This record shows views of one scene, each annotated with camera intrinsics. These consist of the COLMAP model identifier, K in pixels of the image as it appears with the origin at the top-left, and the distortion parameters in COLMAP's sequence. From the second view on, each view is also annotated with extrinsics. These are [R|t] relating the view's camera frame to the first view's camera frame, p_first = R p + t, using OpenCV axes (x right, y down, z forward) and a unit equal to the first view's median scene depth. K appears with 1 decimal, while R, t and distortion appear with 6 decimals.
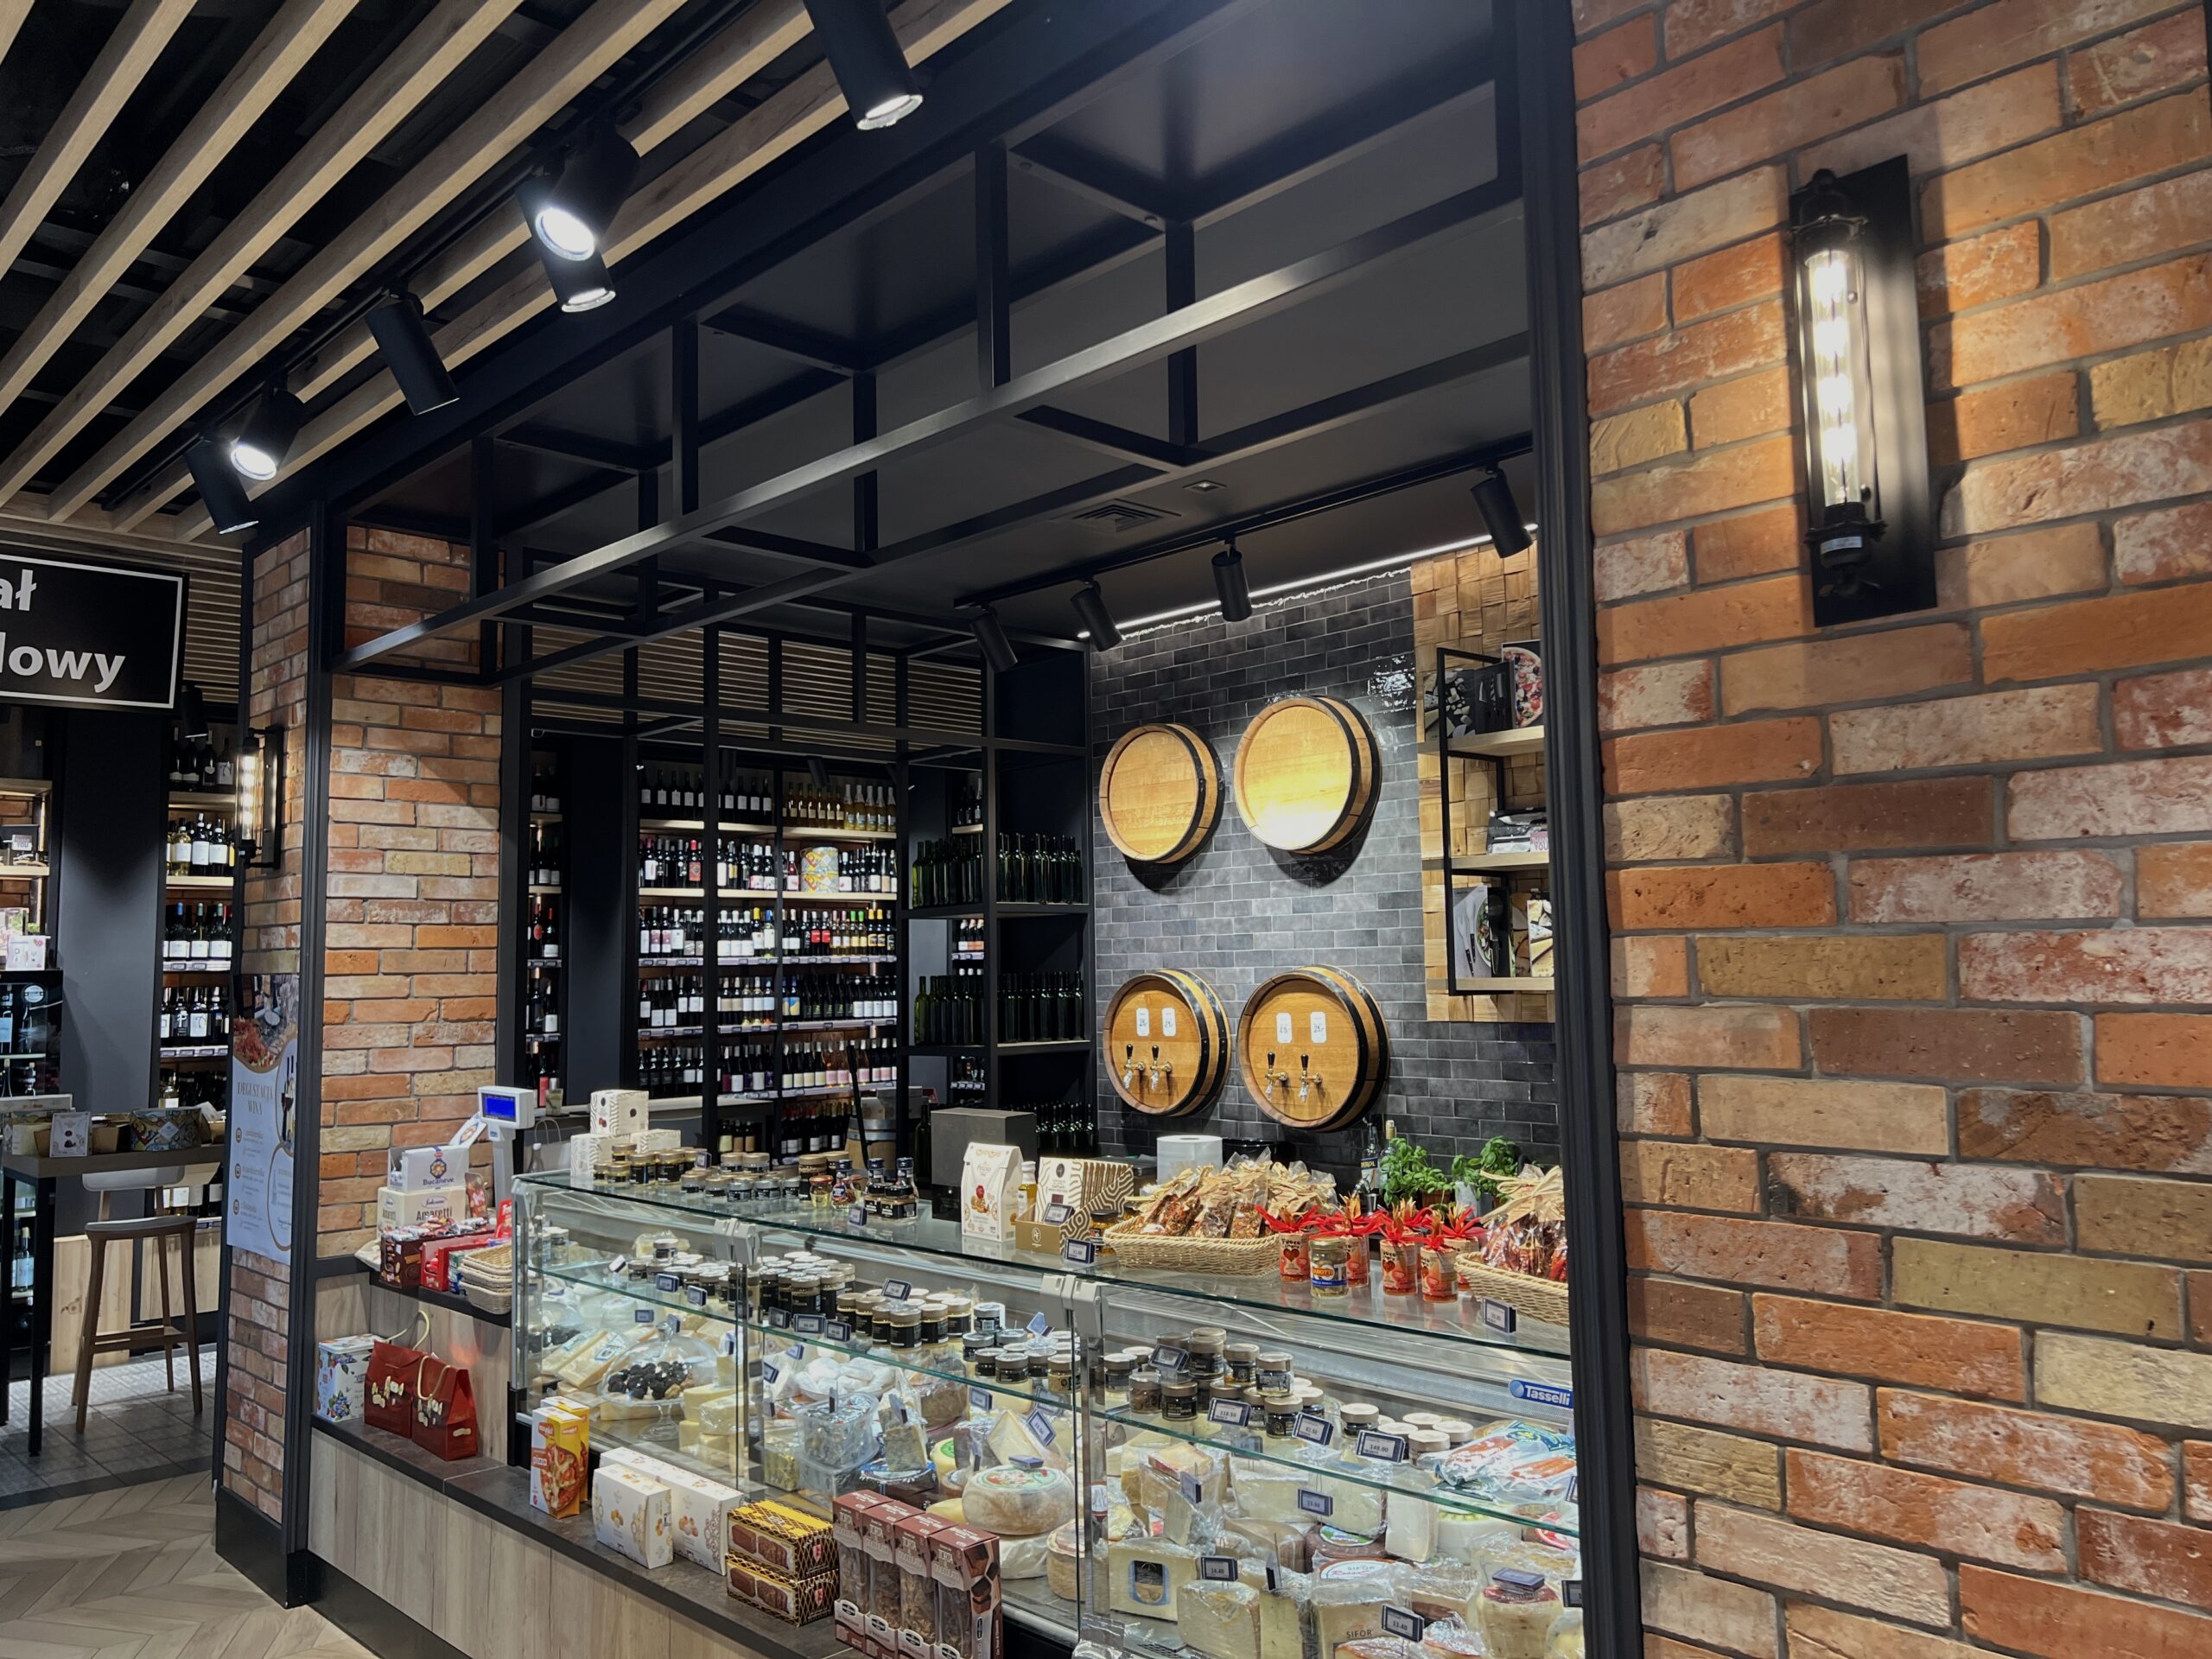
lens RADIAL K [[1687.9, 0, 1140.8], [0, 1687.9, 812.1], [0, 0, 1]] dist [0.045643, -0.031059]
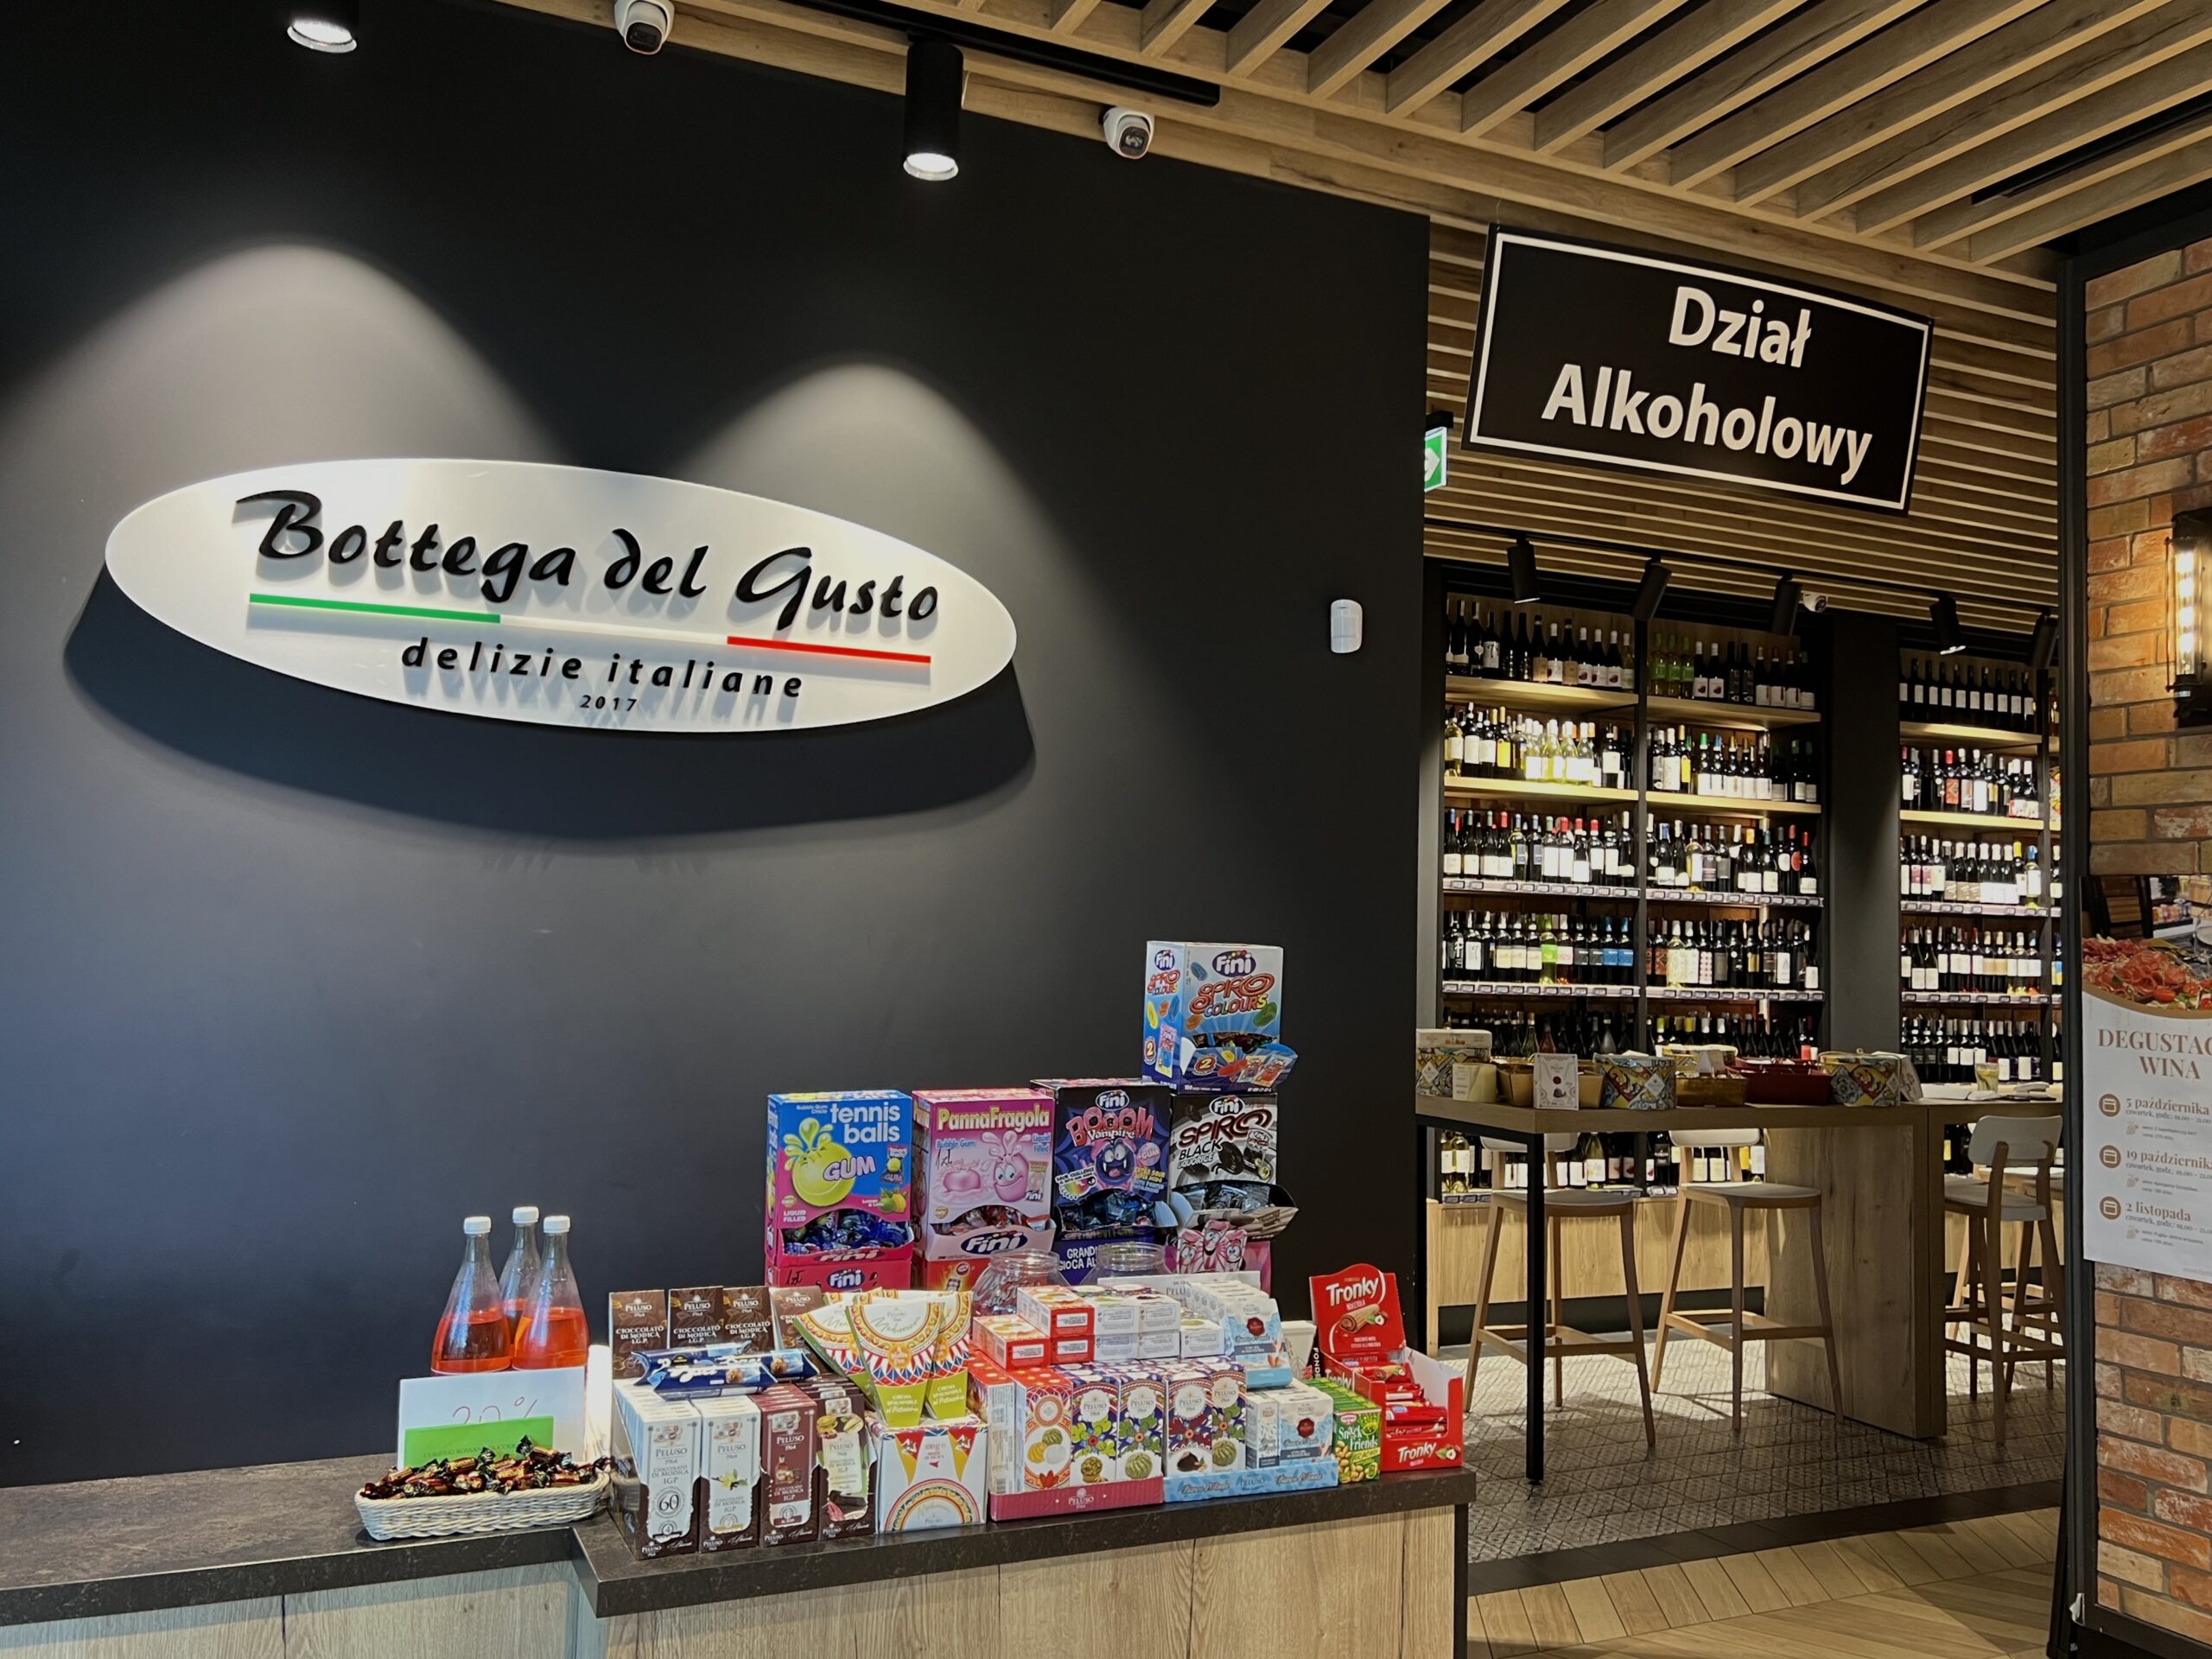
lens RADIAL K [[1834.9, 0, 1115.5], [0, 1834.9, 810.0], [0, 0, 1]] dist [0.020281, -0.008000]
pose [[0.938161, 0.018194, -0.345721, -0.341367], [-0.010781, 0.999669, 0.023353, 0.028972], [0.346032, -0.018182, 0.938047, 0.085510]]
